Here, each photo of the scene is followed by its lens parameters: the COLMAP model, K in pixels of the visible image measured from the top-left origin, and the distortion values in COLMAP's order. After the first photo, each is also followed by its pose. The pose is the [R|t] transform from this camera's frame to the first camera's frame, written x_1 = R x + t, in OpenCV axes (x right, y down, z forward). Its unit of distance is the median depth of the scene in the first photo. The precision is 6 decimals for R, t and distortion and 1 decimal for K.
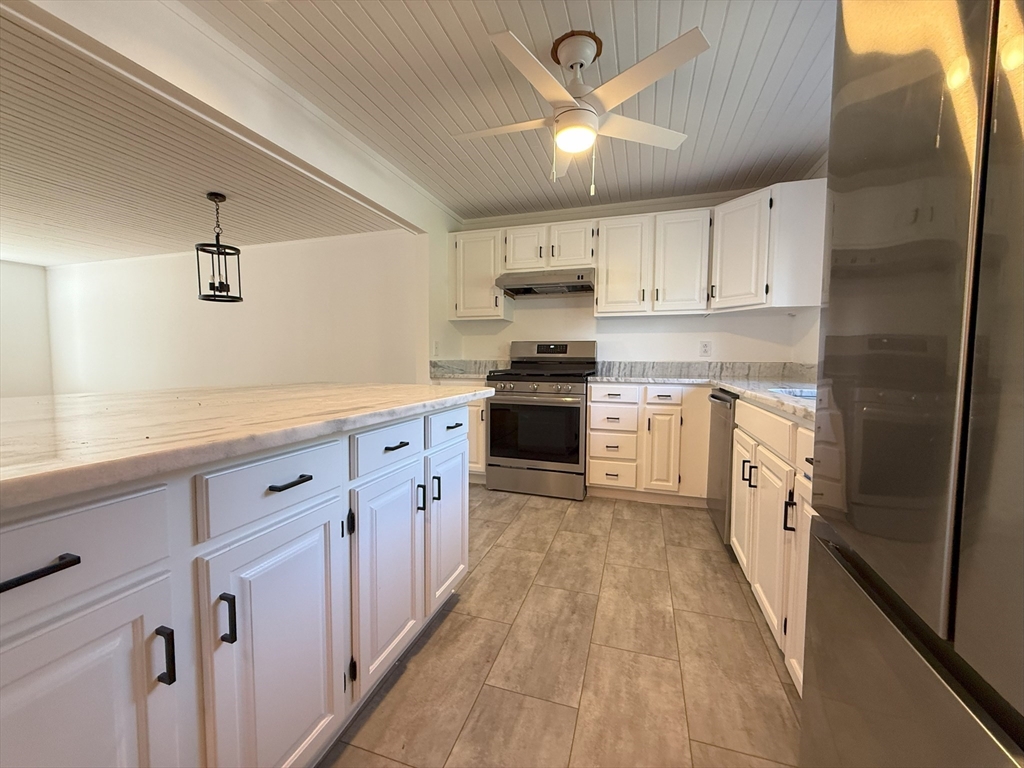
lens RADIAL K [[405.6, 0, 509.7], [0, 405.6, 382.5], [0, 0, 1]] dist [-0.001020, 0.000482]
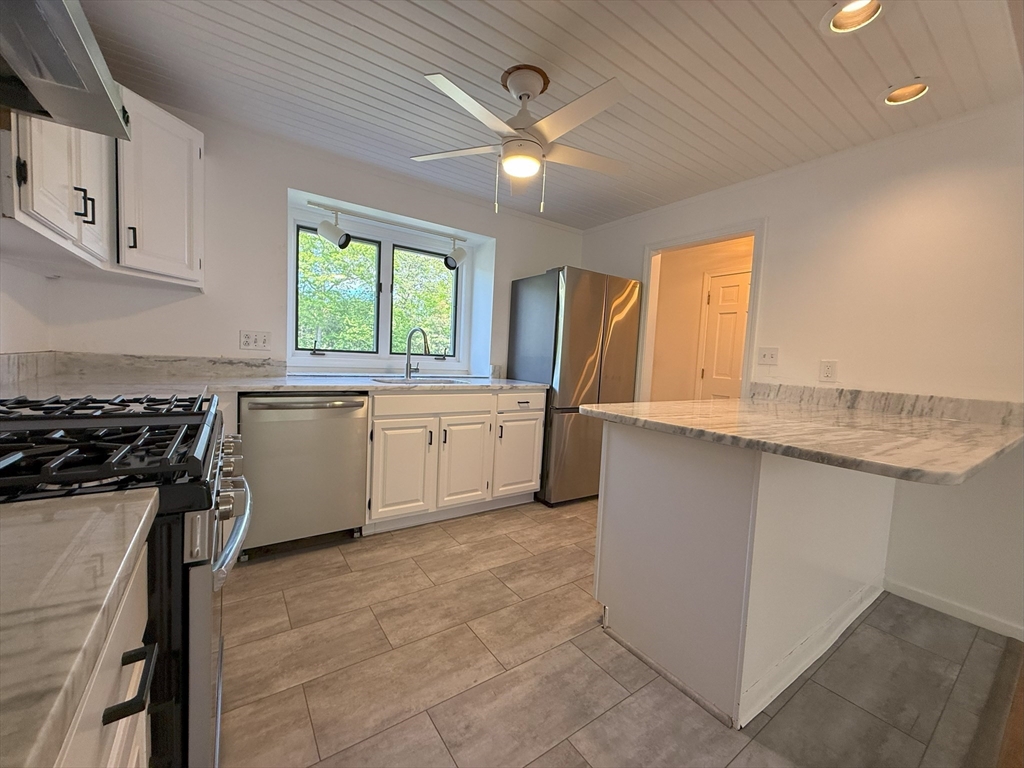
lens RADIAL K [[405.6, 0, 509.7], [0, 405.6, 382.5], [0, 0, 1]] dist [-0.001020, 0.000482]
pose [[-0.798313, -0.086472, 0.596002, -0.302570], [-0.019966, 0.992894, 0.117313, -0.096525], [-0.601911, 0.081753, -0.794367, 1.156204]]
